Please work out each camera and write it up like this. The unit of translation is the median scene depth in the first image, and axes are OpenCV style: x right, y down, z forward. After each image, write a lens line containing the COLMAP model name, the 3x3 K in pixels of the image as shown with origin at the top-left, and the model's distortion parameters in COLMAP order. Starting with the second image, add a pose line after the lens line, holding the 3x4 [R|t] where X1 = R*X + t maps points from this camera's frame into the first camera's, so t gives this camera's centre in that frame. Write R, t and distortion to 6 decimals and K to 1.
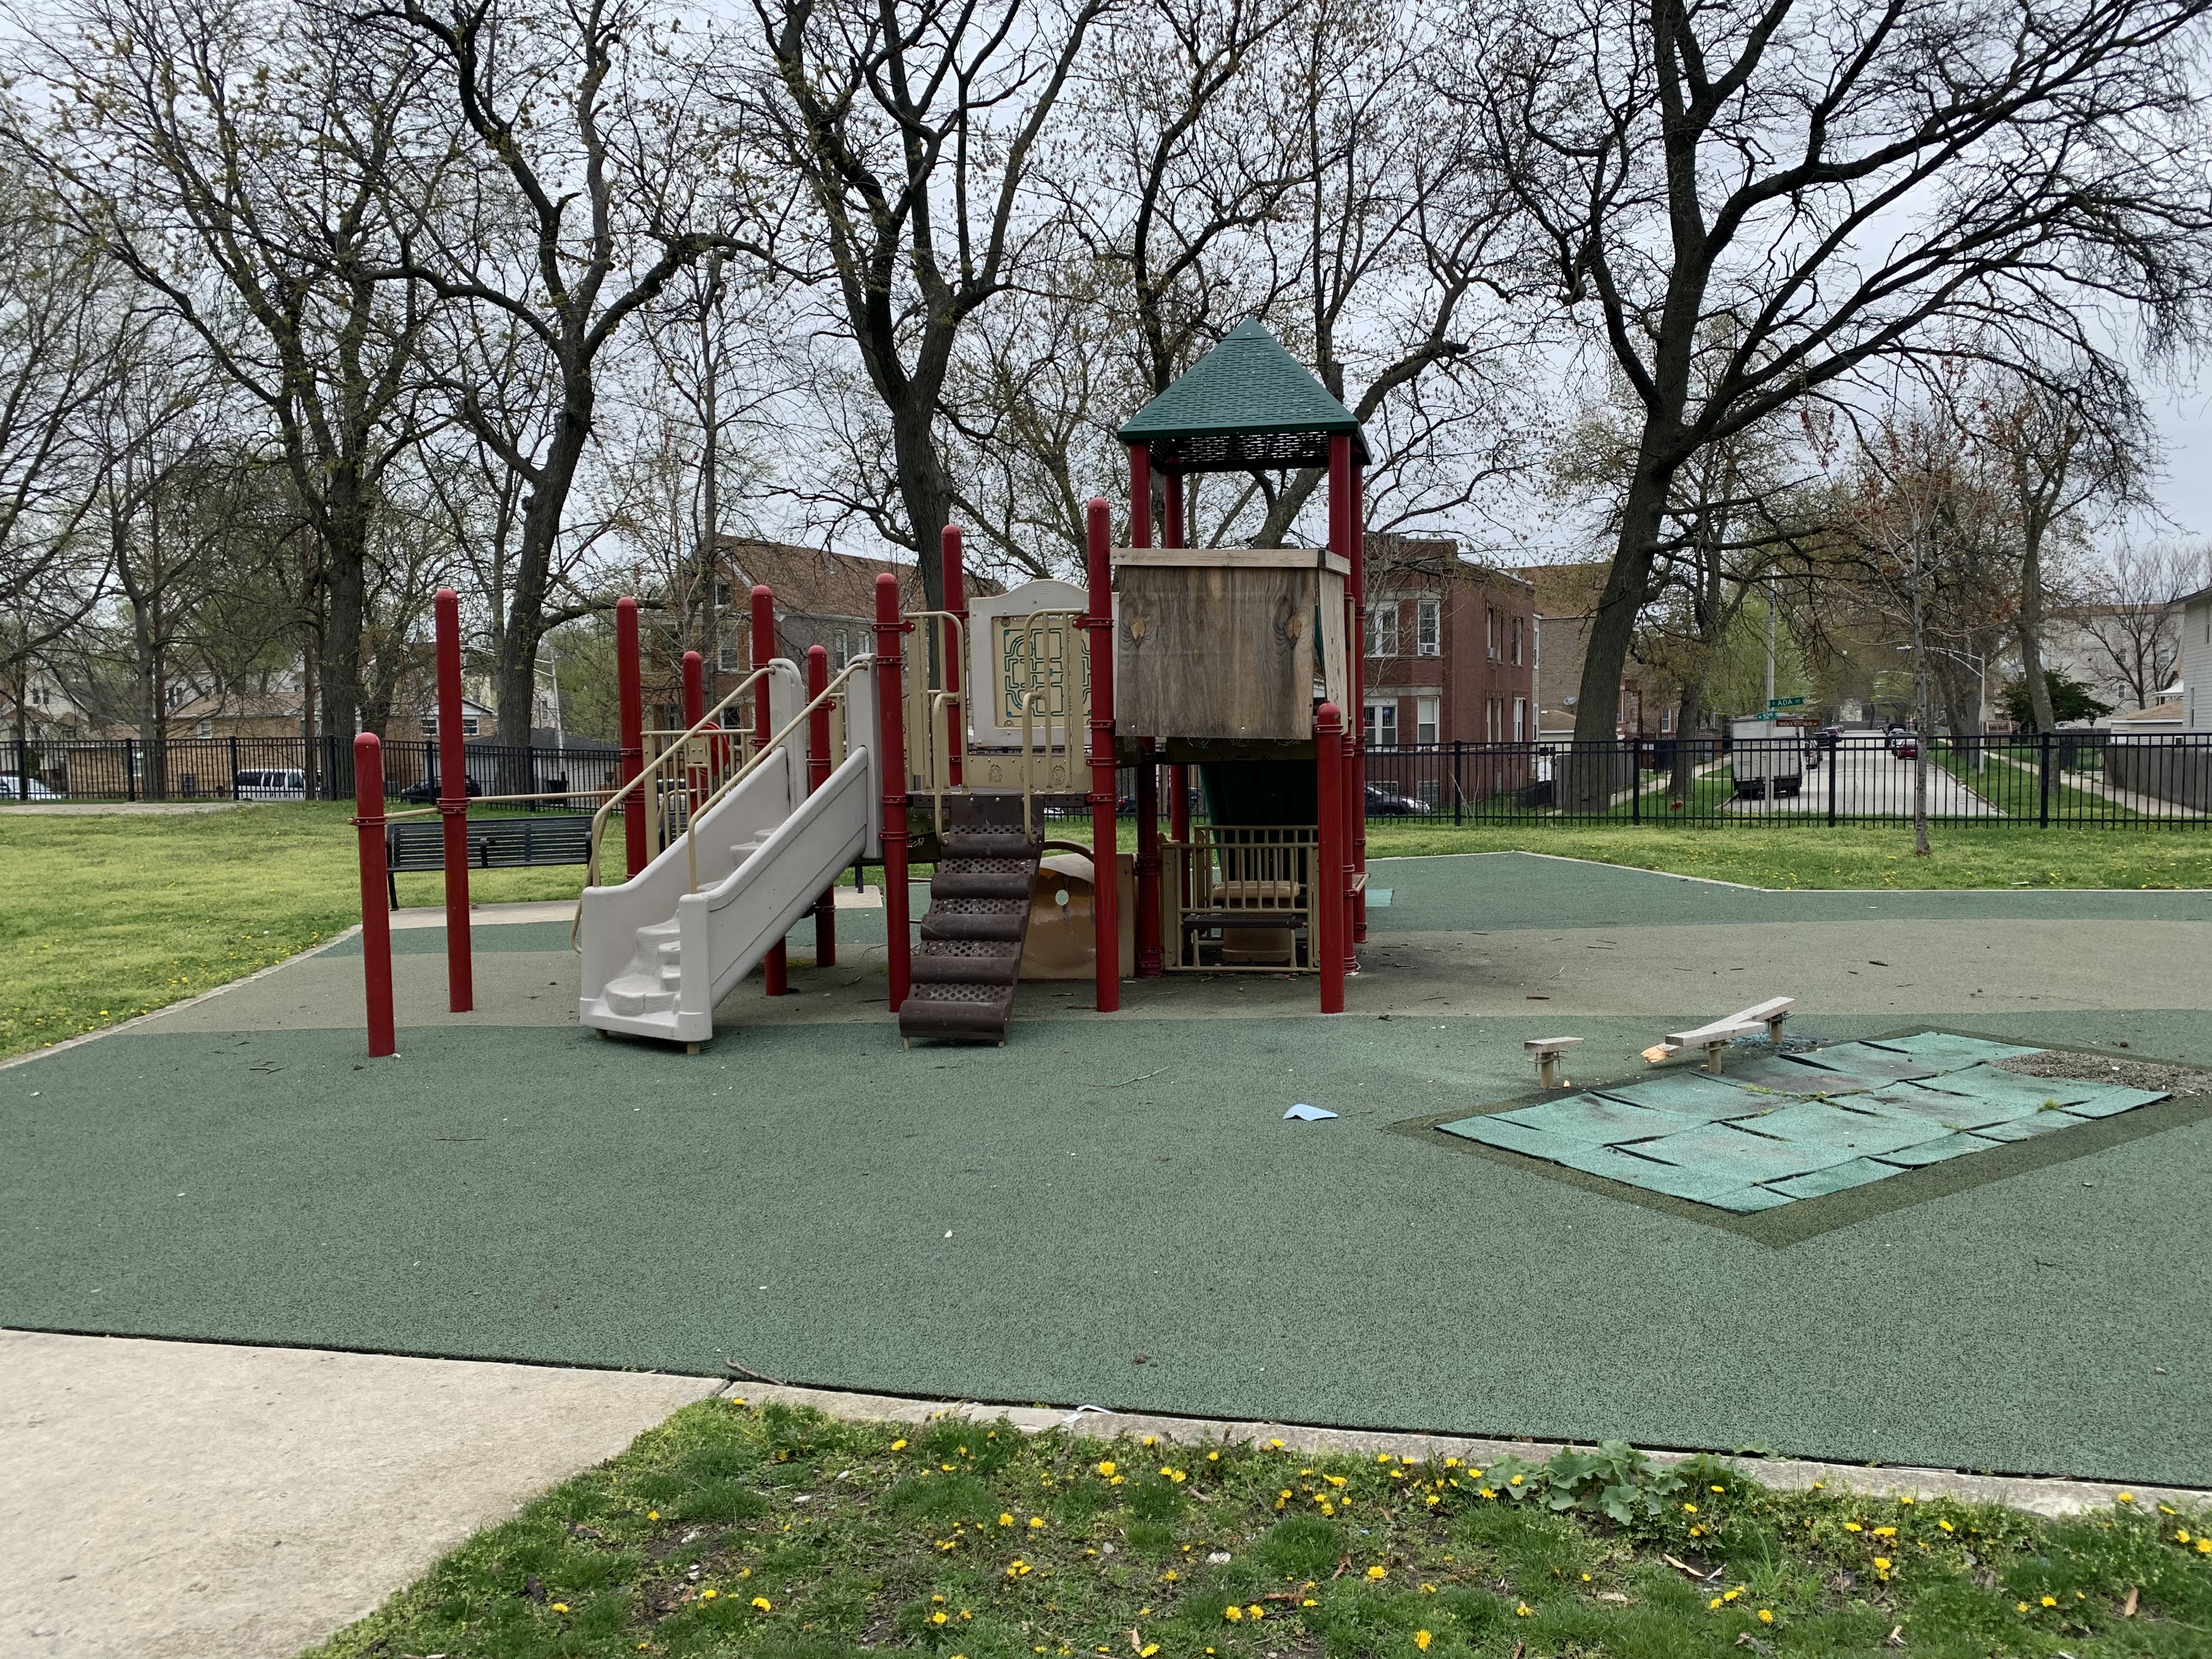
lens RADIAL K [[1689.4, 0, 1120.1], [0, 1689.4, 821.5], [0, 0, 1]] dist [0.023389, -0.006395]
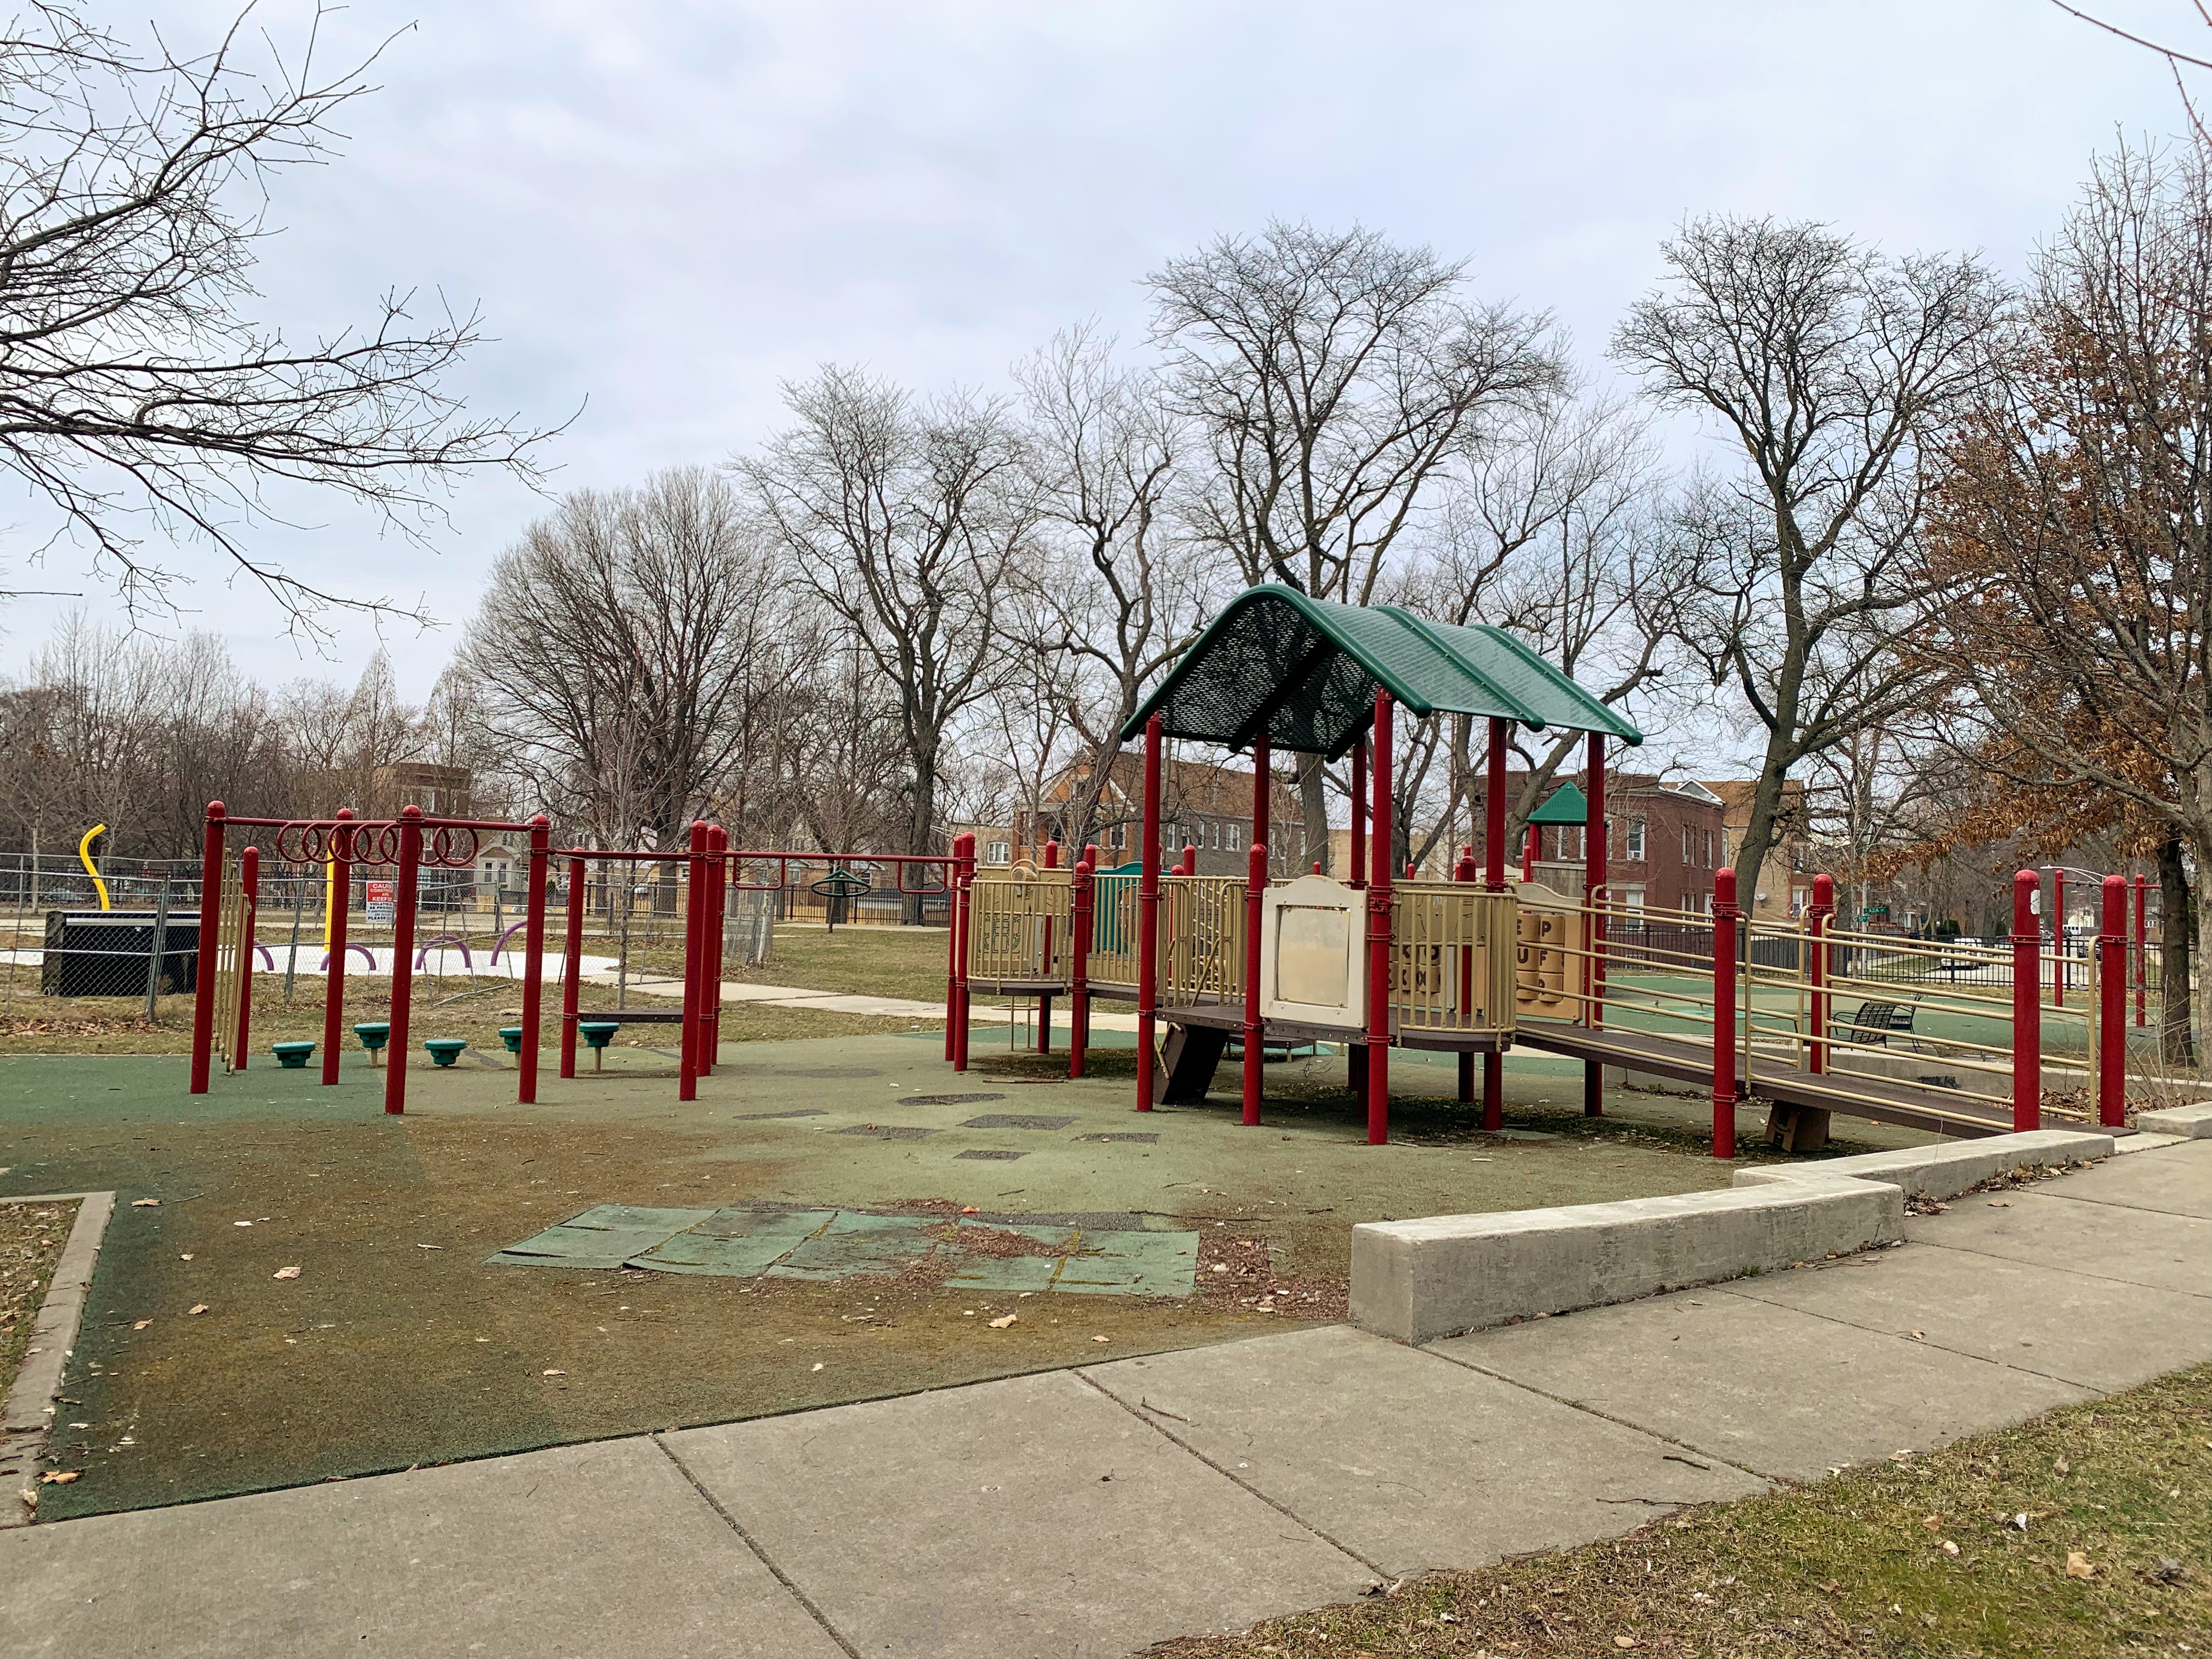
lens RADIAL K [[1675.3, 0, 1110.2], [0, 1675.3, 802.3], [0, 0, 1]] dist [0.165581, -0.436019]
pose [[0.991724, 0.036095, -0.123211, -0.117857], [-0.049310, 0.993148, -0.105951, 0.033140], [0.118542, 0.111149, 0.986708, -0.676979]]
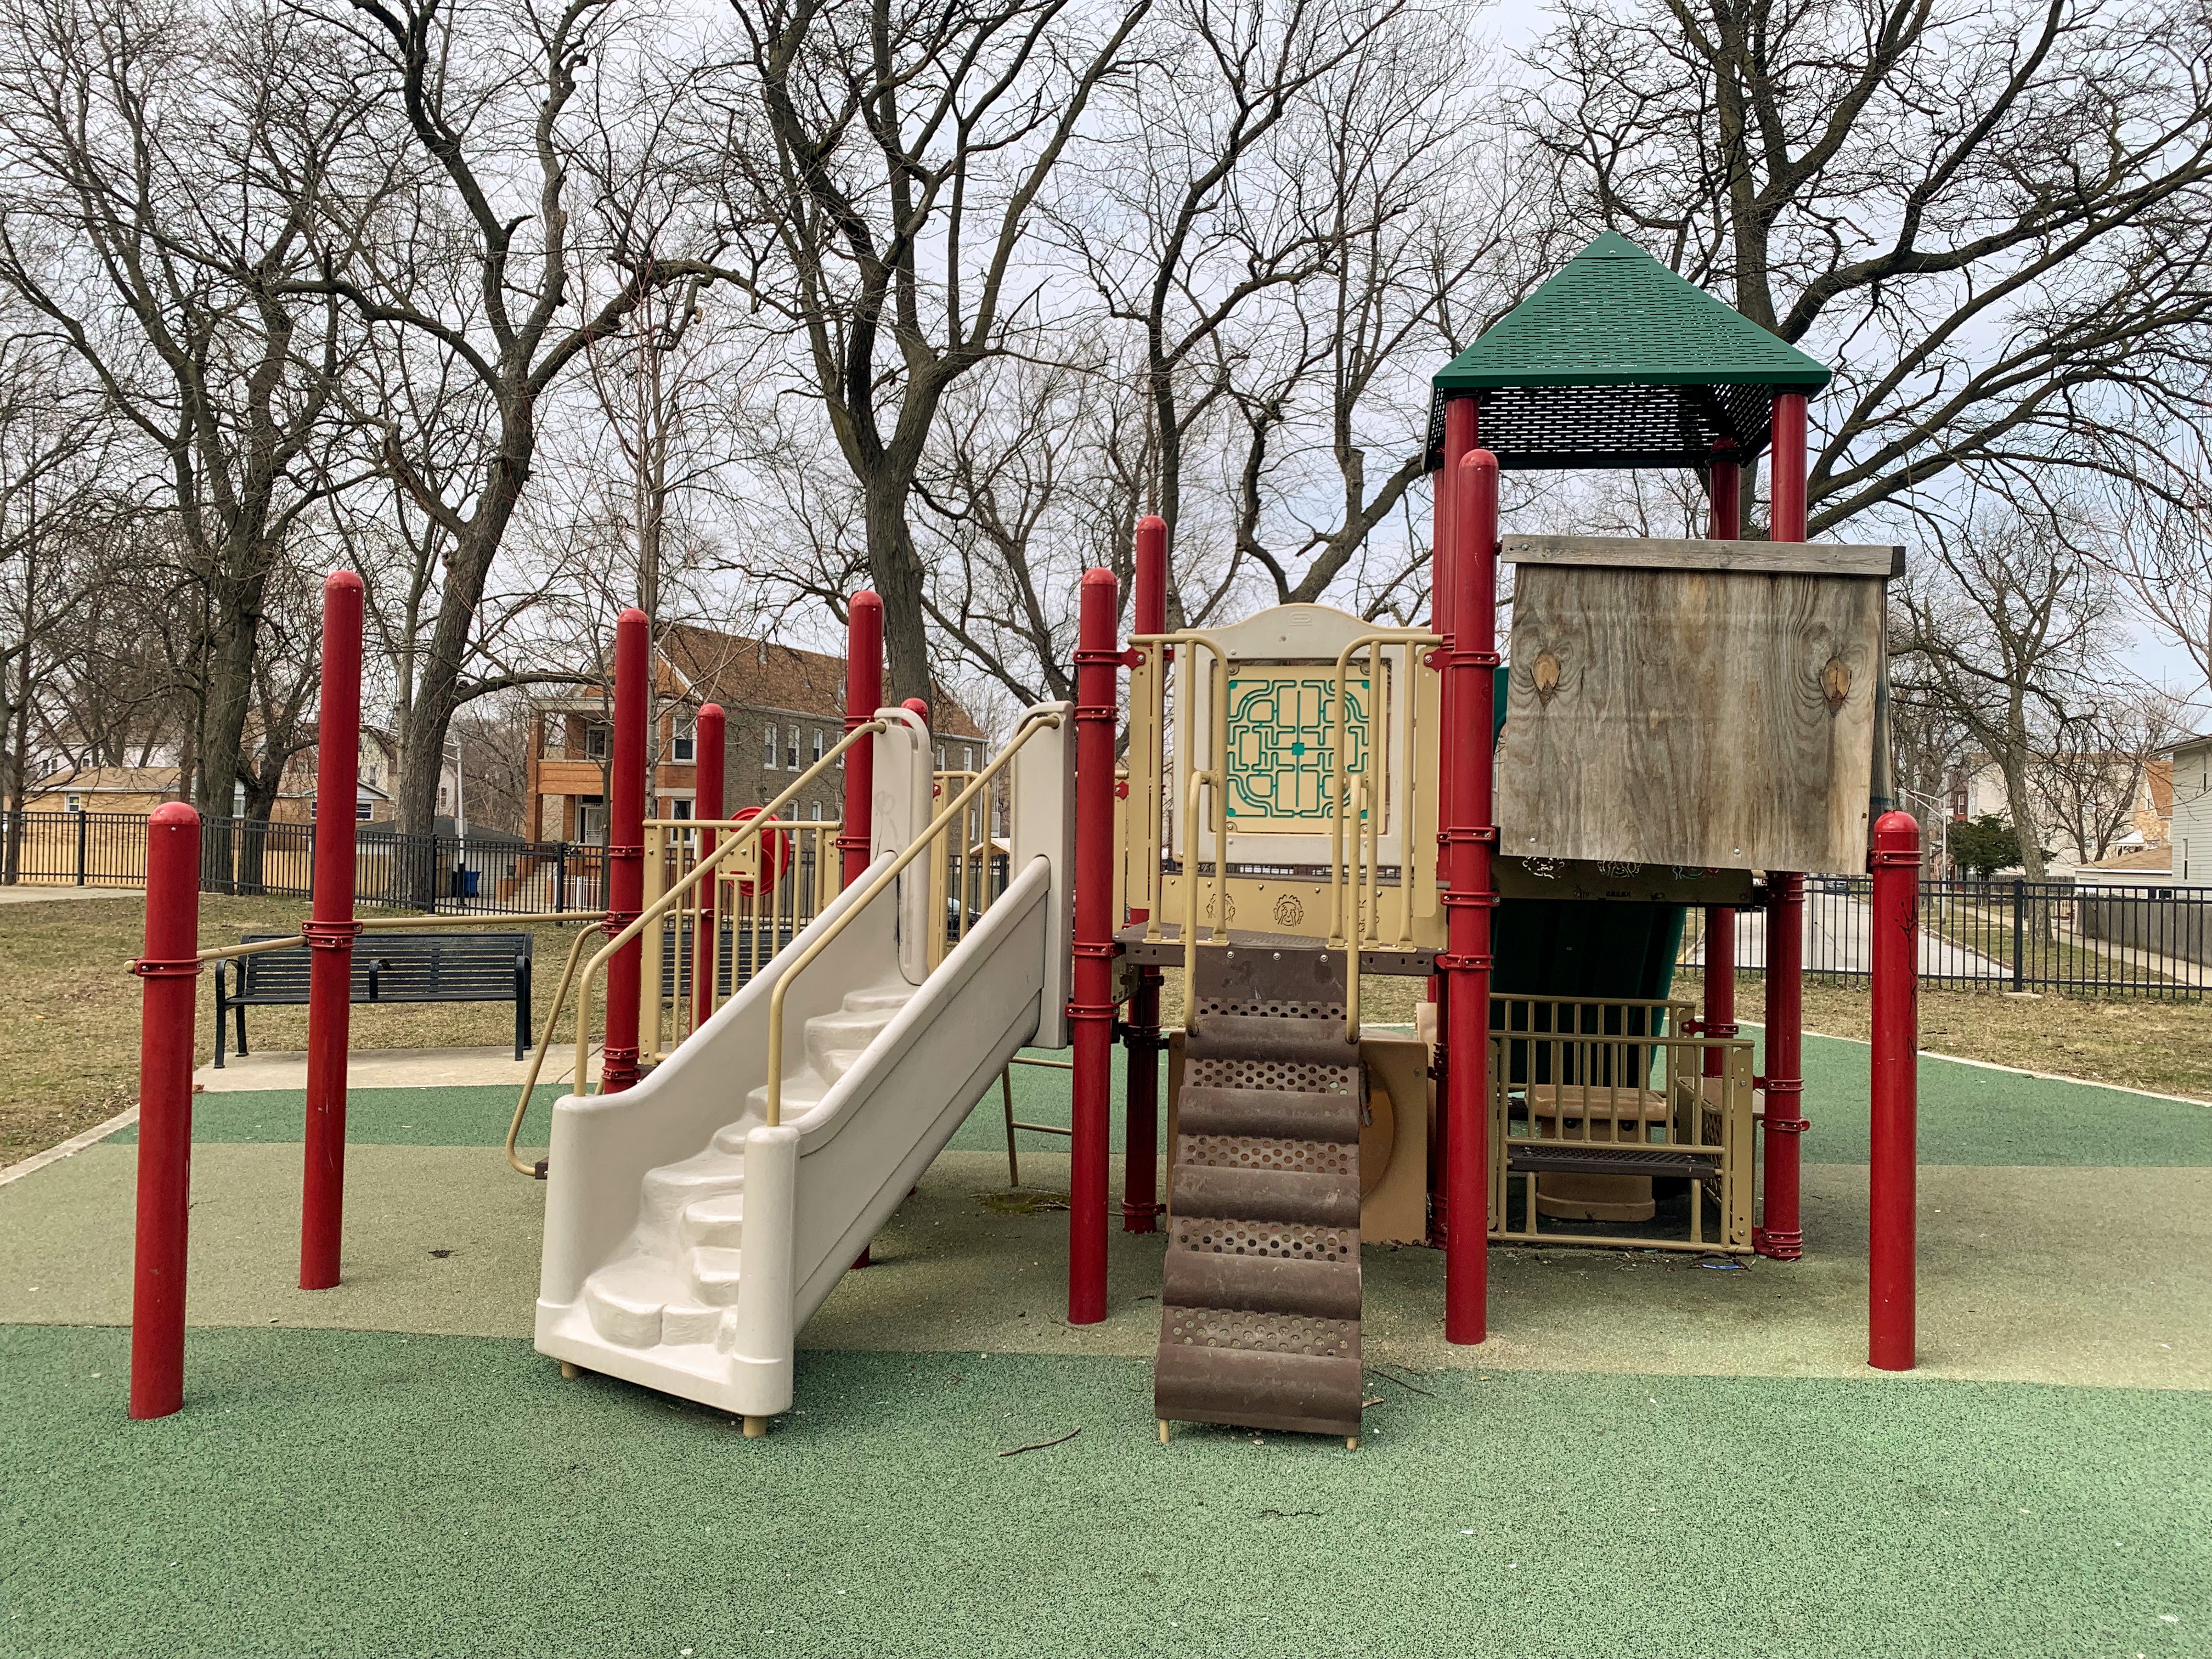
lens RADIAL K [[1692.8, 0, 1093.4], [0, 1692.8, 798.7], [0, 0, 1]] dist [0.046387, -0.047908]
pose [[0.998518, 0.039163, 0.037799, -0.044257], [-0.036024, 0.996110, -0.080421, -0.005015], [-0.040802, 0.078940, 0.996044, 0.114831]]
